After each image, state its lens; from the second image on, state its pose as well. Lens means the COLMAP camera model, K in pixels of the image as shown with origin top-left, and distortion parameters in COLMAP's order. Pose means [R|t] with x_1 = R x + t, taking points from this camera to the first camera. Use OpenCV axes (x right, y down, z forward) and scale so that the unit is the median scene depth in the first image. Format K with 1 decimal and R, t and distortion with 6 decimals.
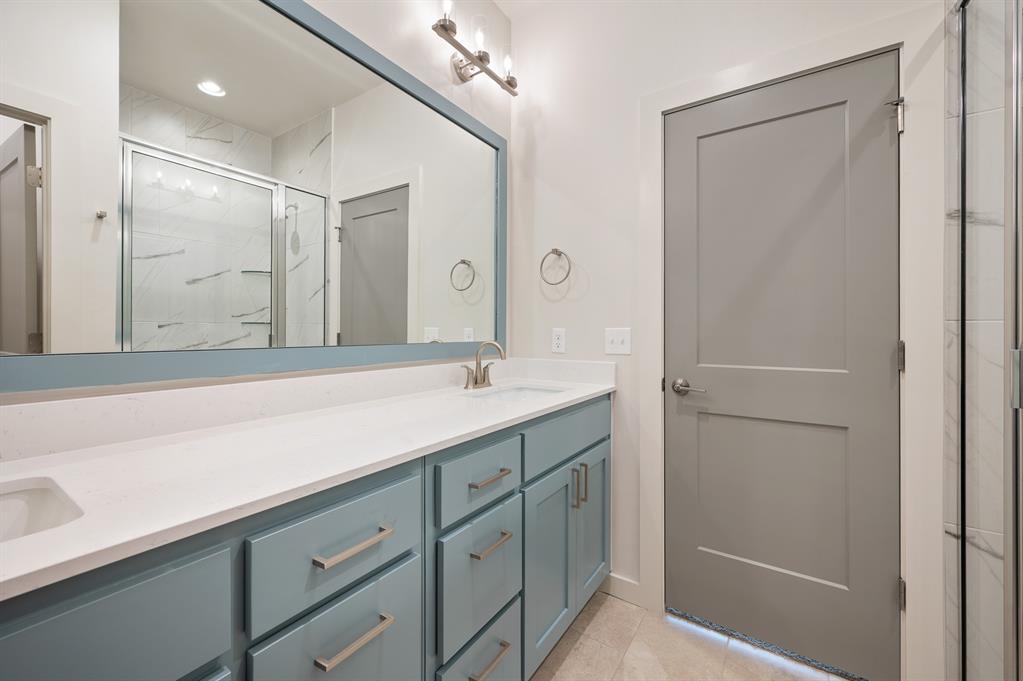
lens RADIAL K [[410.2, 0, 515.5], [0, 410.2, 327.9], [0, 0, 1]] dist [-0.001416, -0.000198]
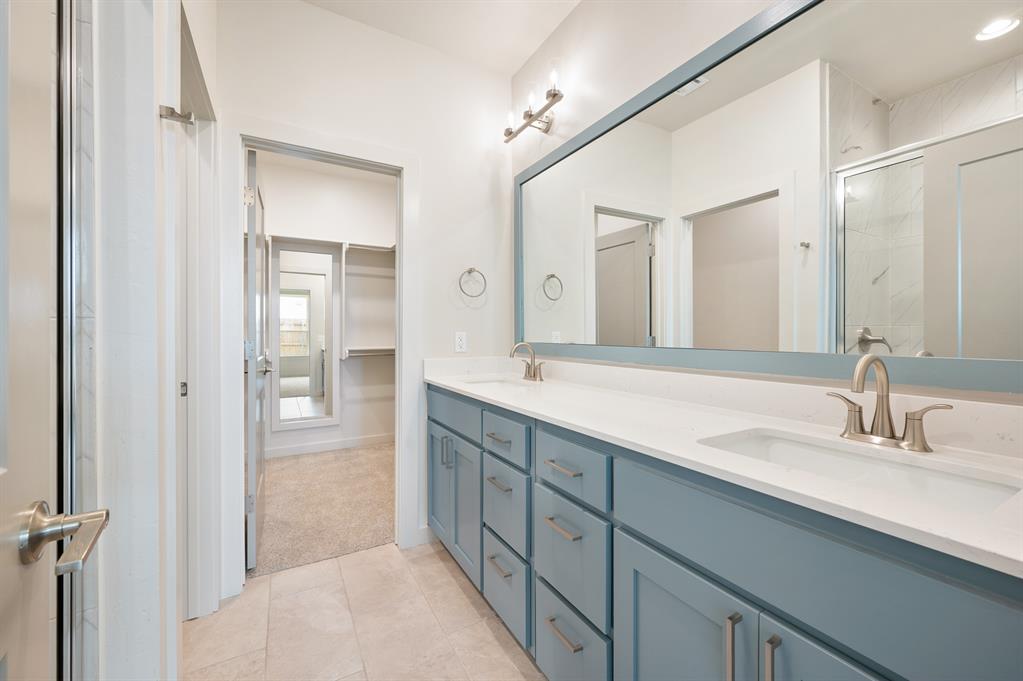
lens RADIAL K [[410.3, 0, 516.7], [0, 410.3, 326.9], [0, 0, 1]] dist [0.003426, 0.000380]
pose [[-0.436127, -0.019423, -0.899676, 1.108756], [0.002489, 0.999737, -0.022790, 0.013820], [0.899882, -0.012179, -0.435964, 1.591787]]
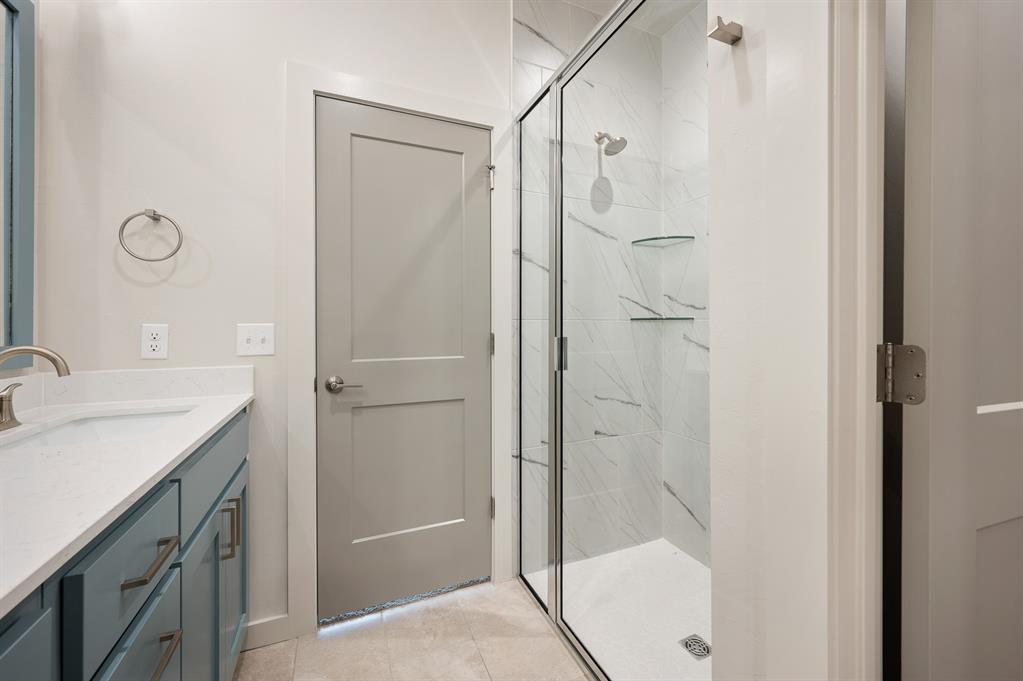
lens RADIAL K [[410.3, 0, 516.7], [0, 410.3, 326.9], [0, 0, 1]] dist [0.003426, 0.000380]
pose [[0.533813, -0.003286, 0.845596, -0.189807], [-0.001859, 0.999985, 0.005059, 0.001193], [-0.845601, -0.004272, 0.533799, 0.120154]]
